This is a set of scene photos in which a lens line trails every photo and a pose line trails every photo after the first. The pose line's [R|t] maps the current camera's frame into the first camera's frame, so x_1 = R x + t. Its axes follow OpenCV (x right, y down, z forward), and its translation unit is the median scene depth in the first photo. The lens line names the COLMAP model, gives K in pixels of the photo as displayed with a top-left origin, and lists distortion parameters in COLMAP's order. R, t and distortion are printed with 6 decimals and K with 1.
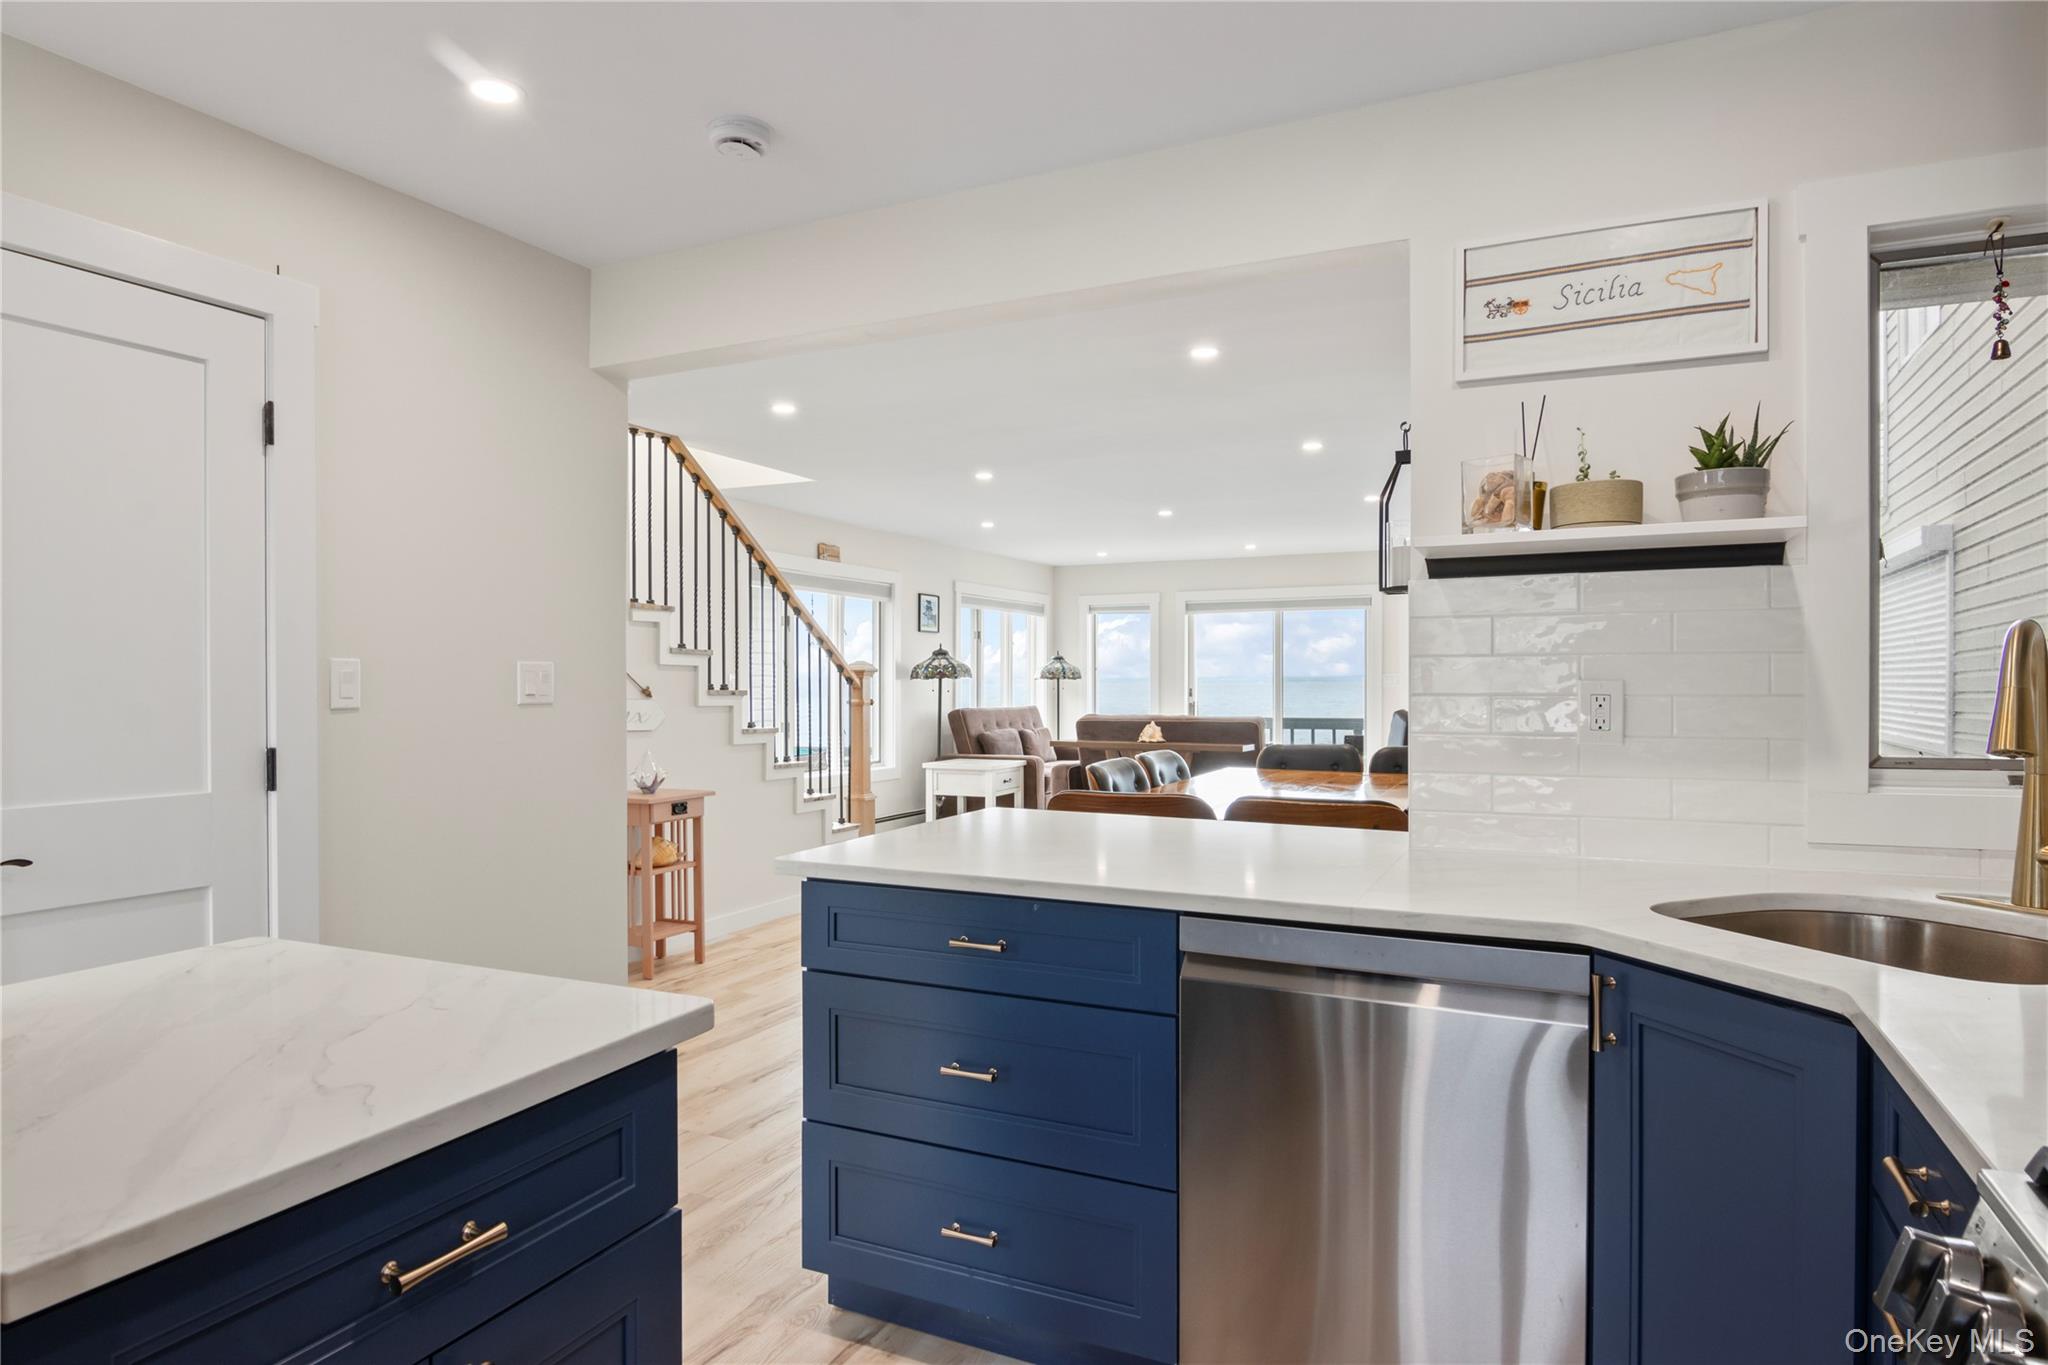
lens RADIAL K [[1191.9, 0, 1024.0], [0, 1191.9, 682.5], [0, 0, 1]] dist [0.001030, 0.000027]
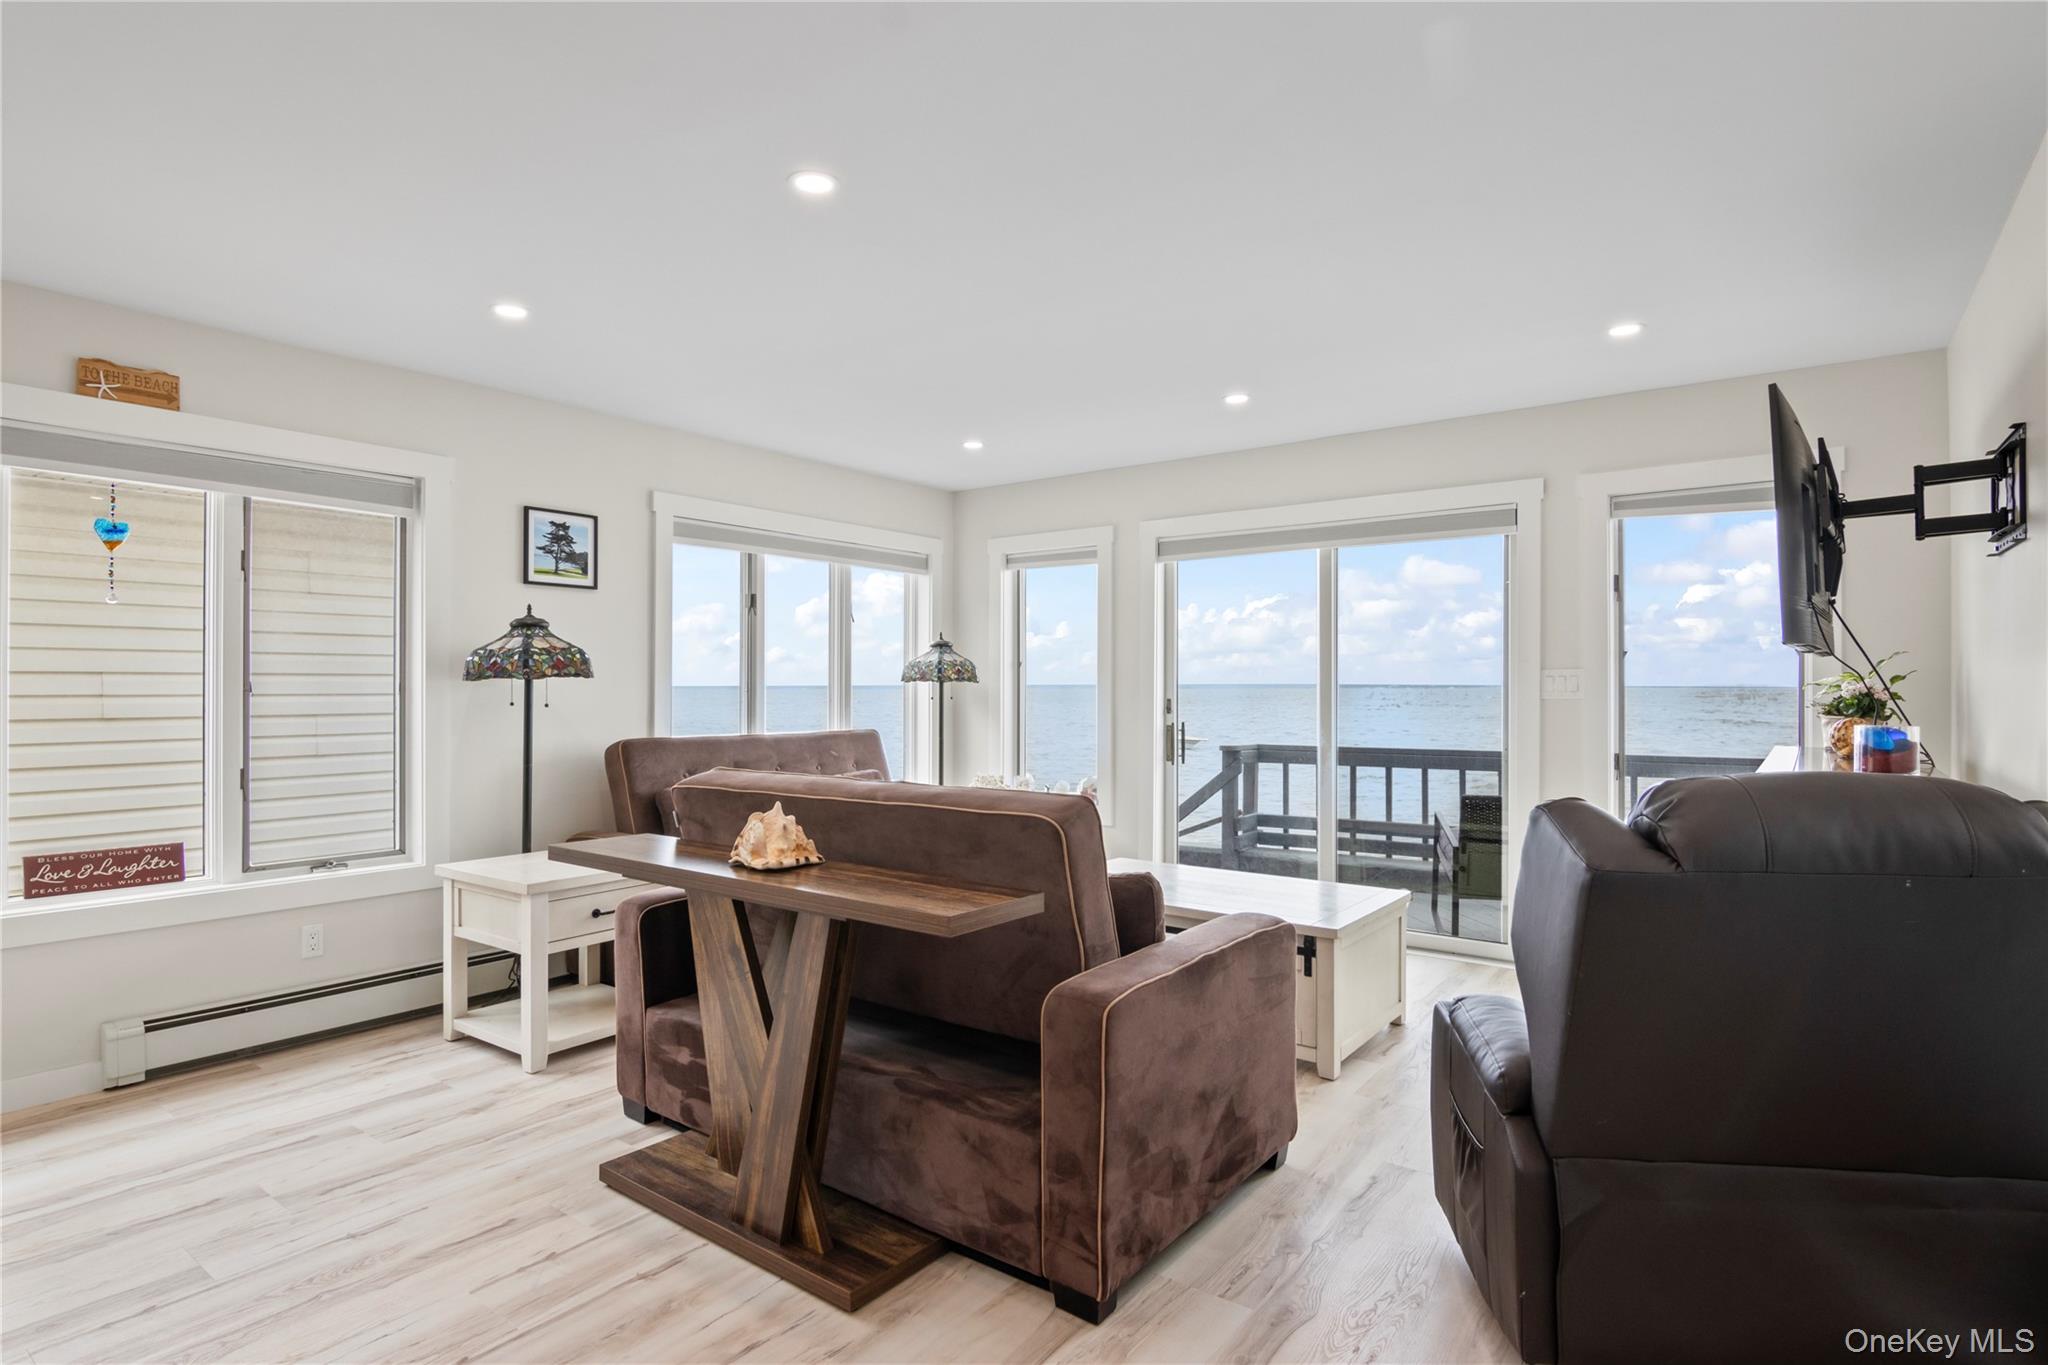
lens RADIAL K [[1050.1, 0, 1024.0], [0, 1050.1, 682.5], [0, 0, 1]] dist [-0.001218, -0.000019]
pose [[0.981987, -0.000910, -0.188948, 0.187660], [0.000152, 0.999992, -0.004027, 0.000248], [0.188951, 0.003925, 0.981979, 0.577548]]
